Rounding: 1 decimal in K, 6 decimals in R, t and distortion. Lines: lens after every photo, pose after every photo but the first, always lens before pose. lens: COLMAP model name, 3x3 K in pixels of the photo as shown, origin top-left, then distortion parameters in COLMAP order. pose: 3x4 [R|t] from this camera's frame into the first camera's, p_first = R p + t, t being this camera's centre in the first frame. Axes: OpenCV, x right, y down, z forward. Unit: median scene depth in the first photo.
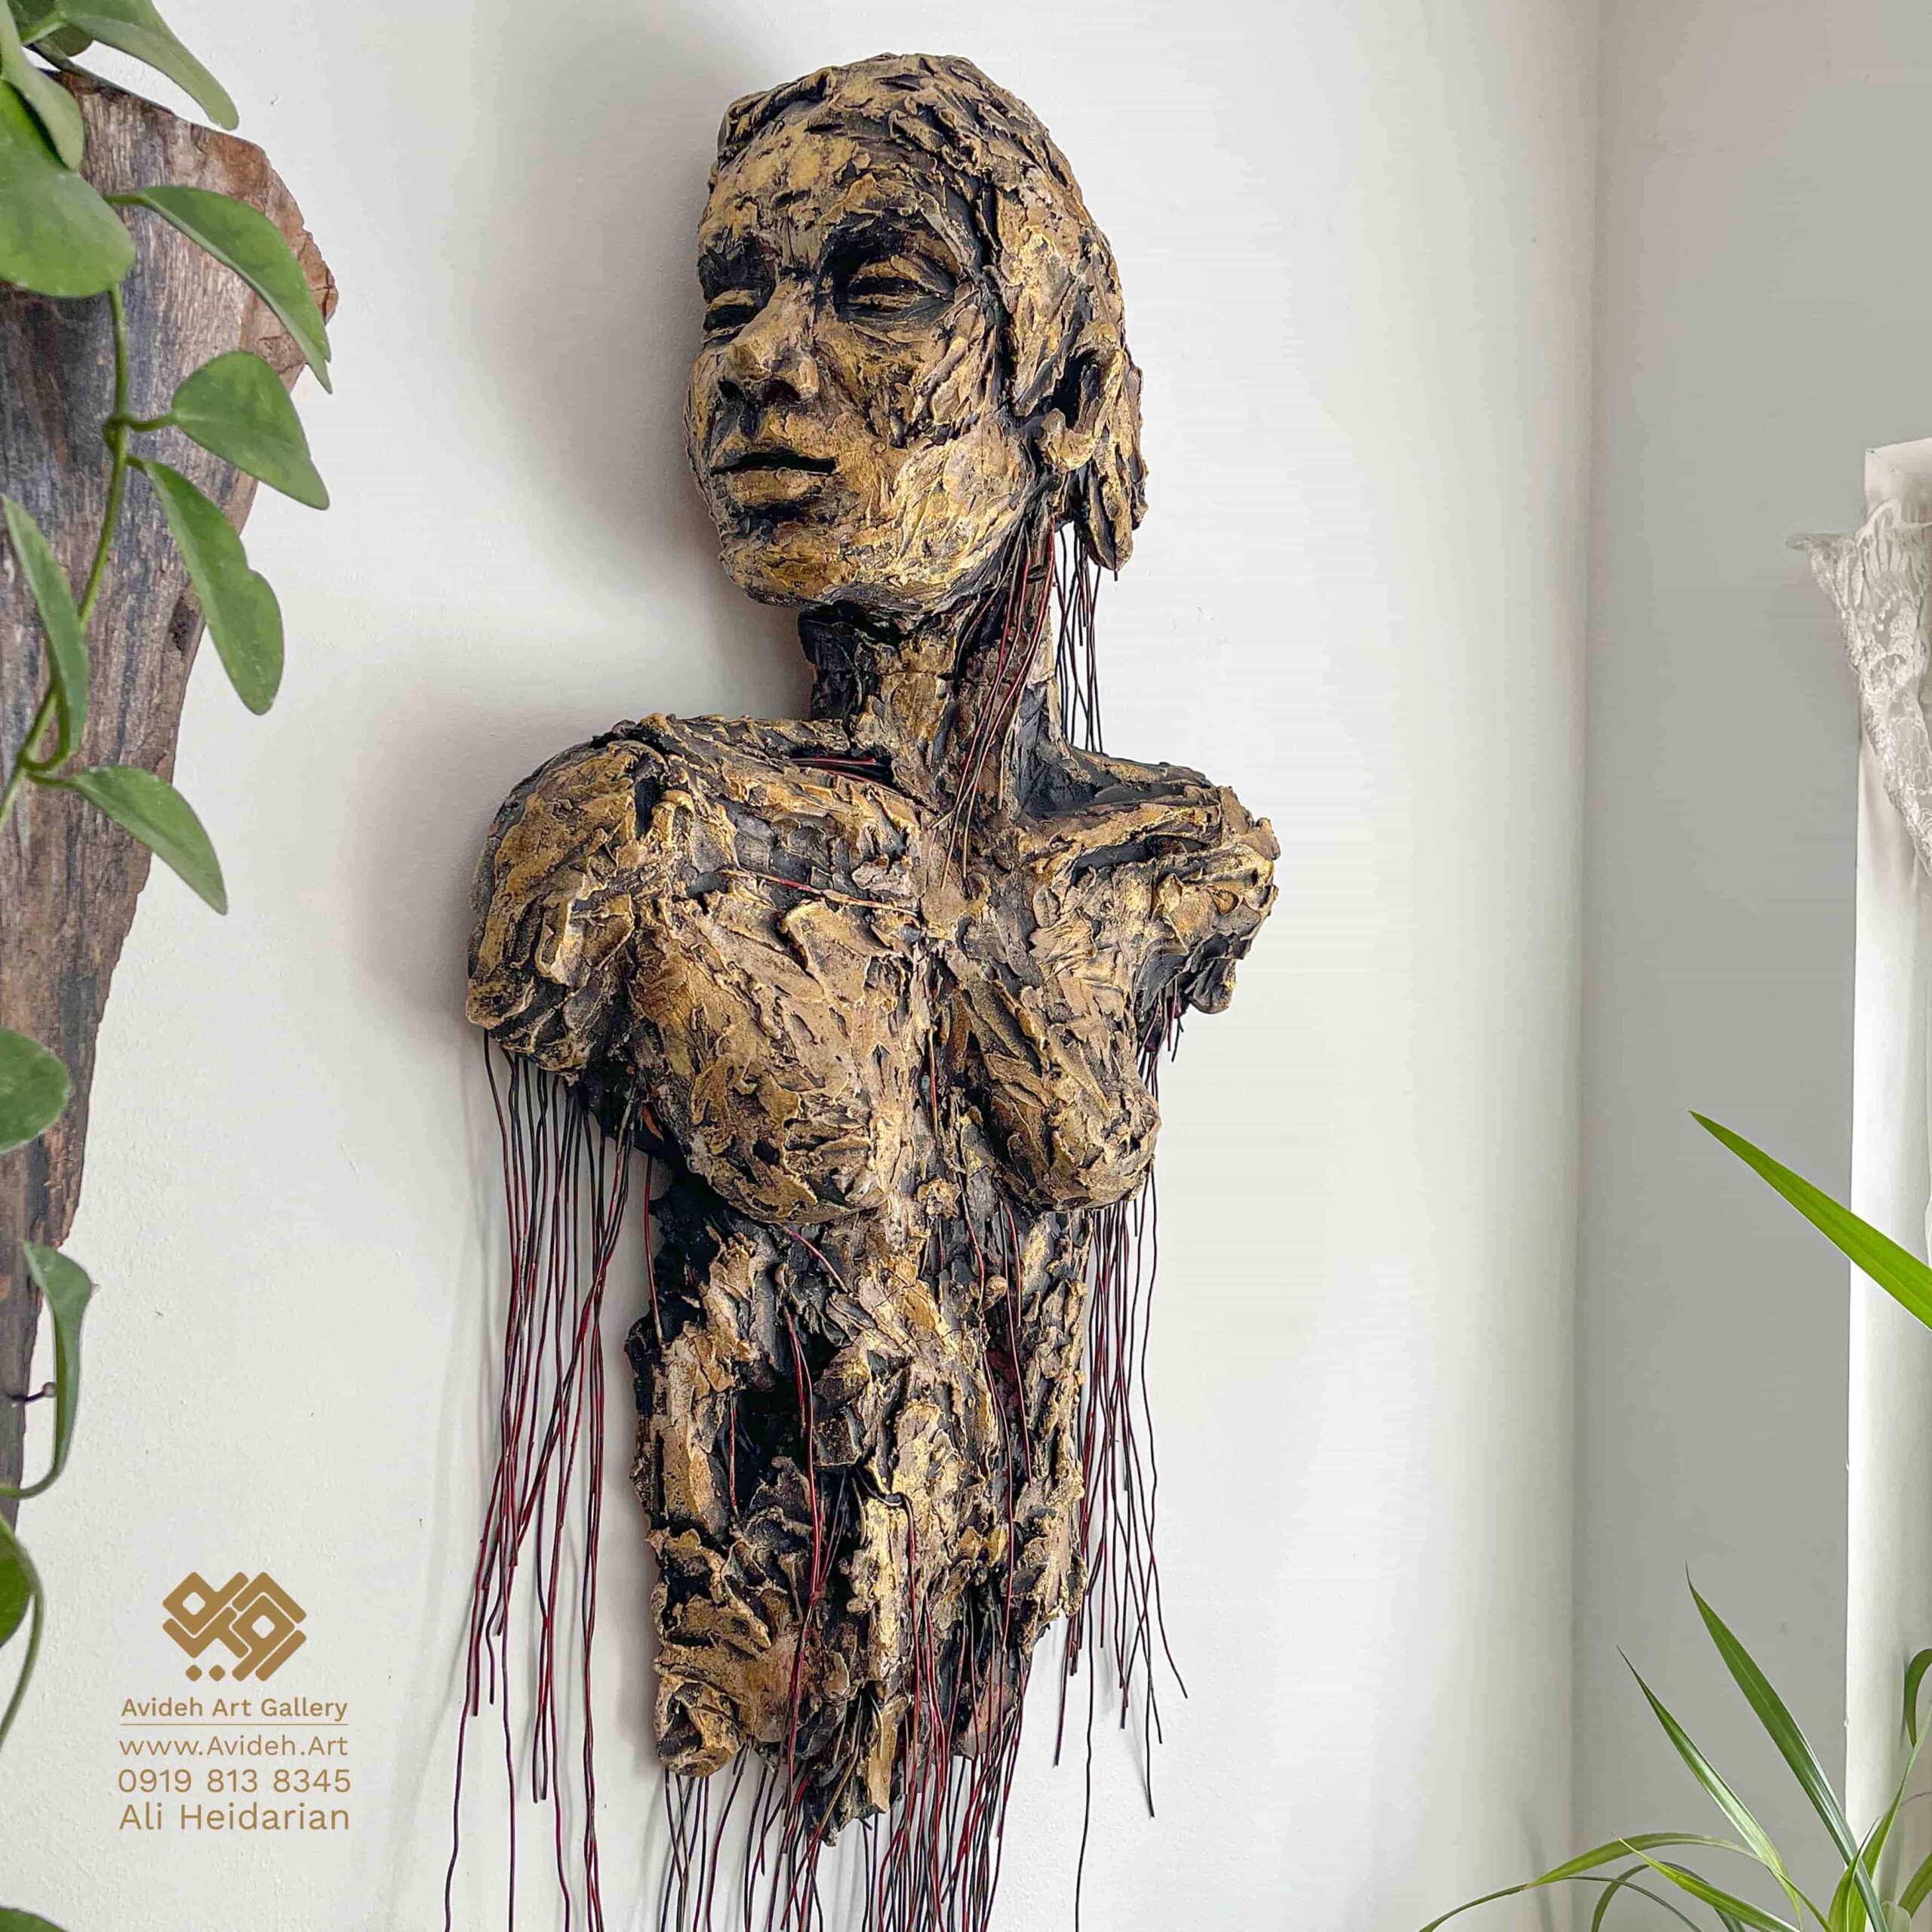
lens RADIAL K [[1828.6, 0, 988.7], [0, 1828.6, 966.8], [0, 0, 1]] dist [0.043707, -0.006785]
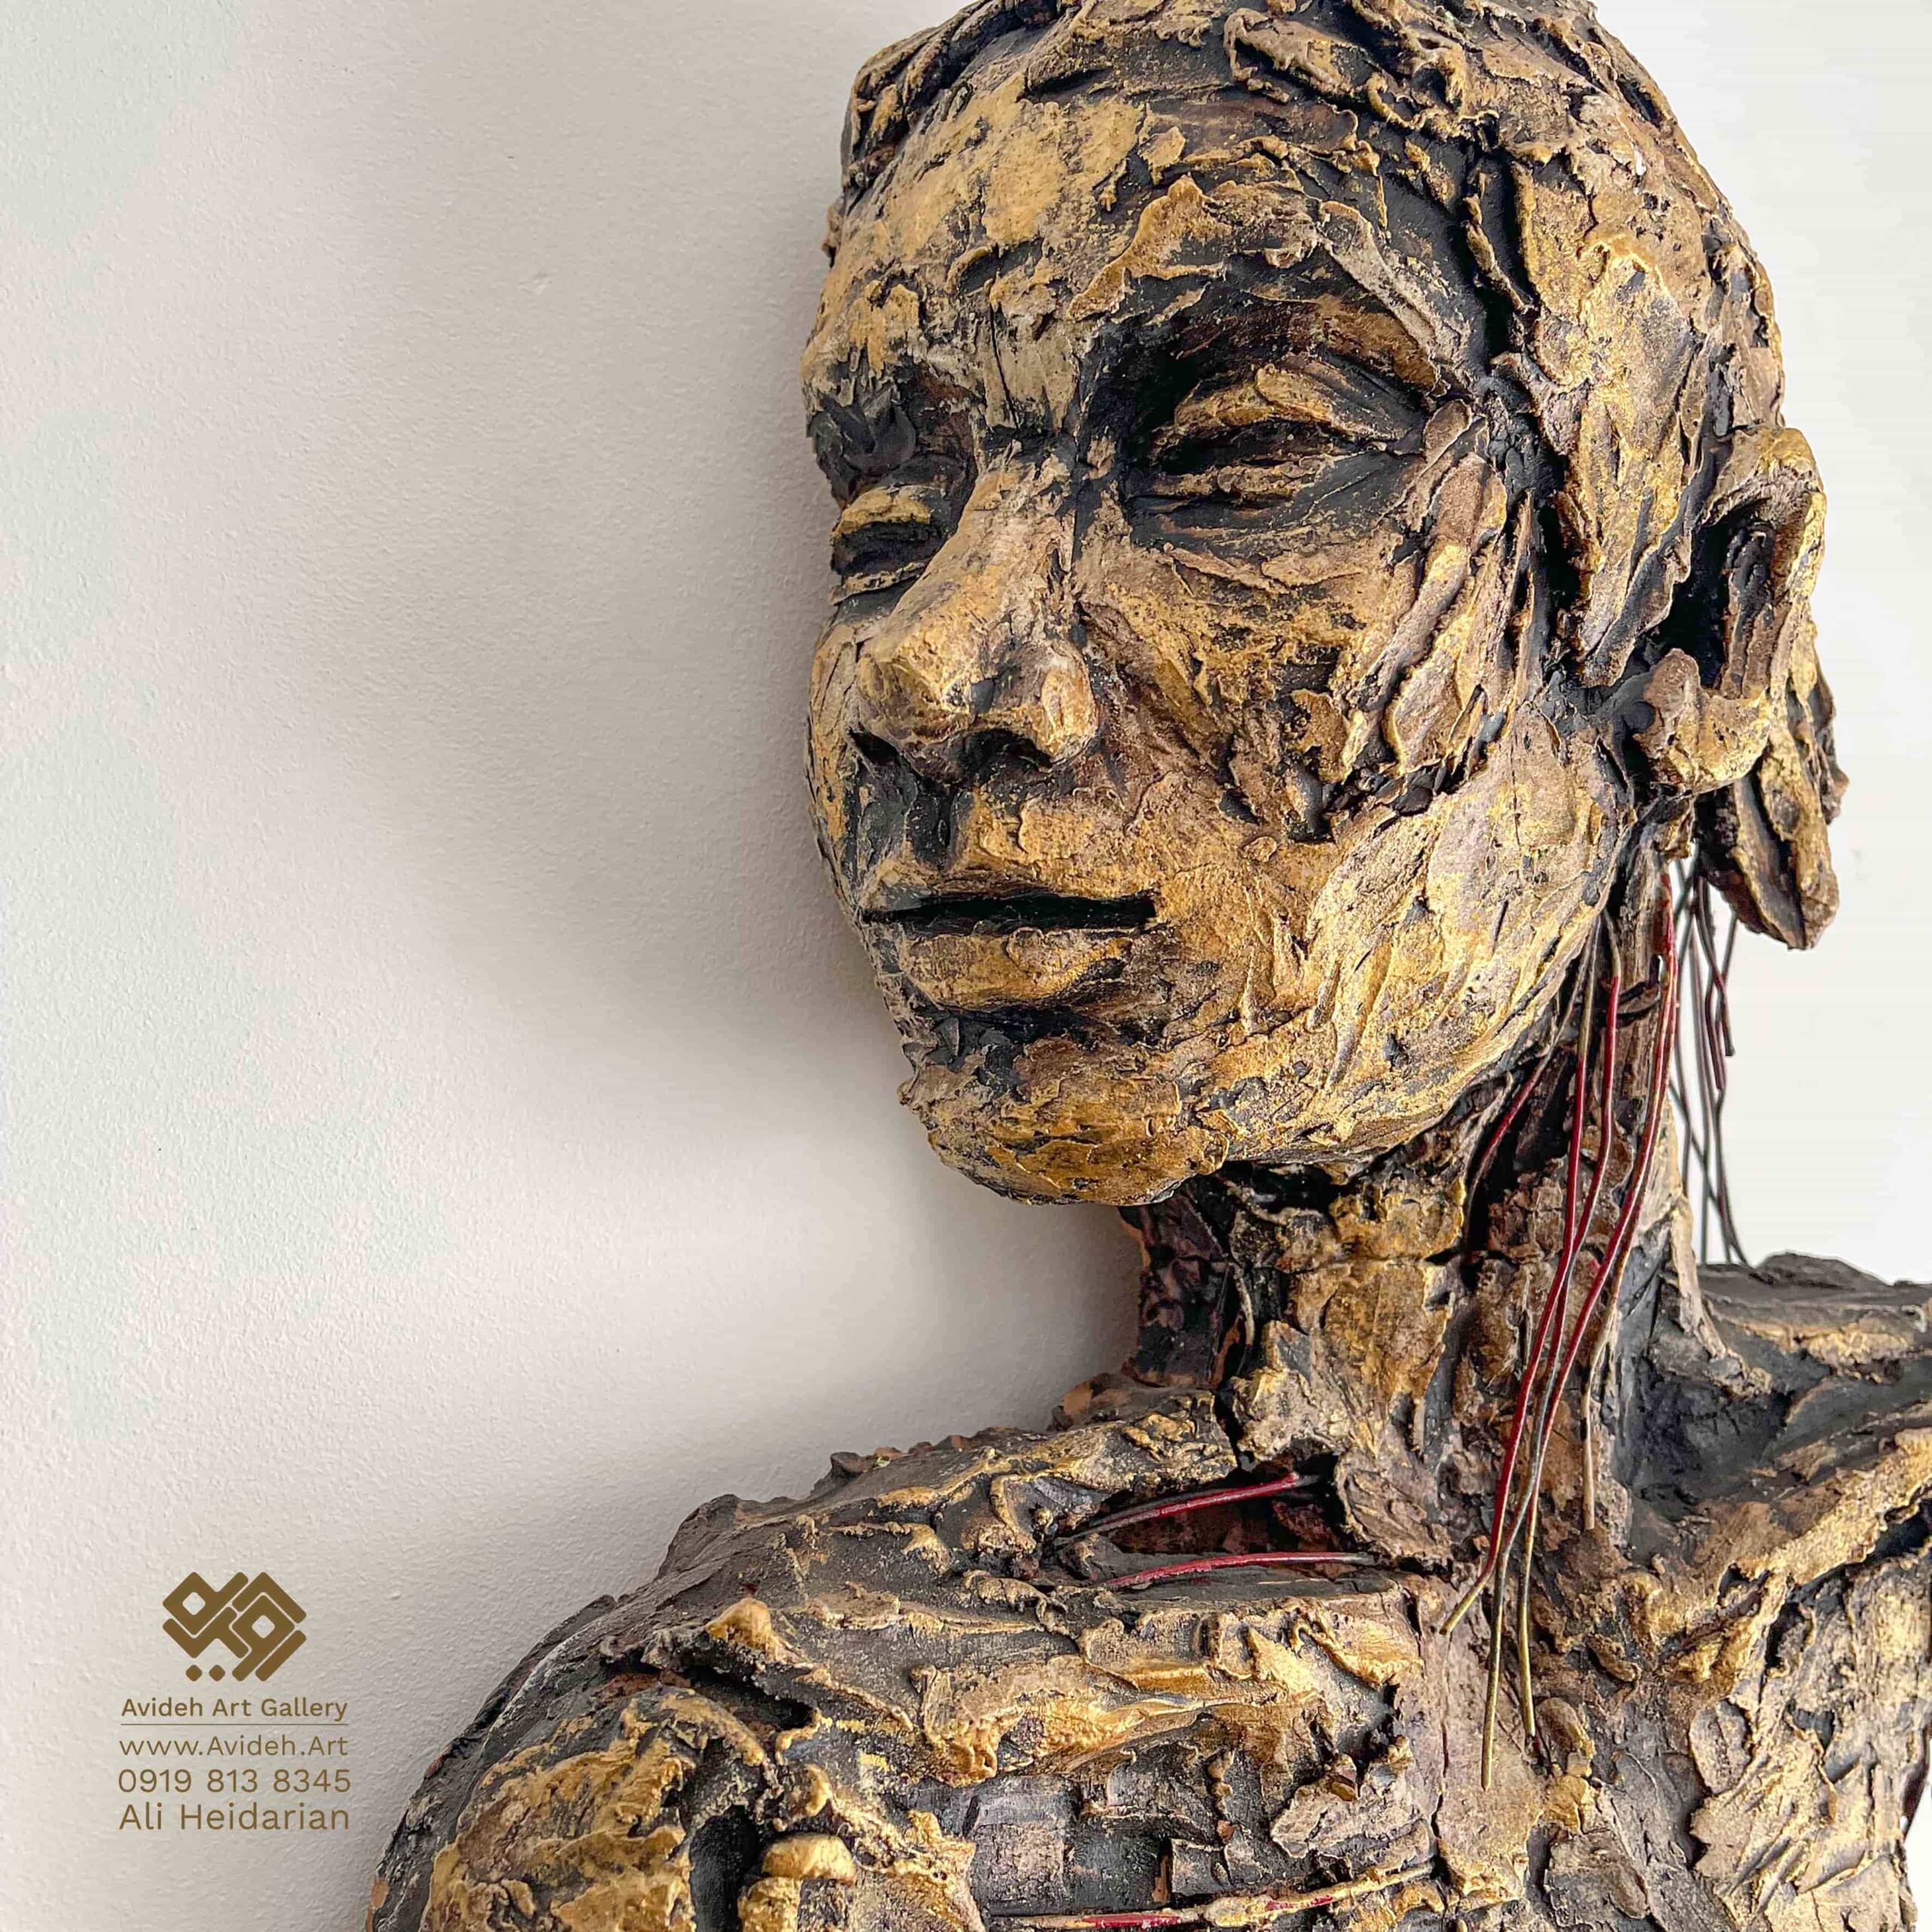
lens RADIAL K [[2087.2, 0, 964.4], [0, 2087.2, 910.3], [0, 0, 1]] dist [0.028228, 0.008973]
pose [[0.978663, -0.083572, -0.187710, -0.038105], [0.072470, 0.995233, -0.065262, -0.236892], [0.192270, 0.050267, 0.980054, 0.534481]]
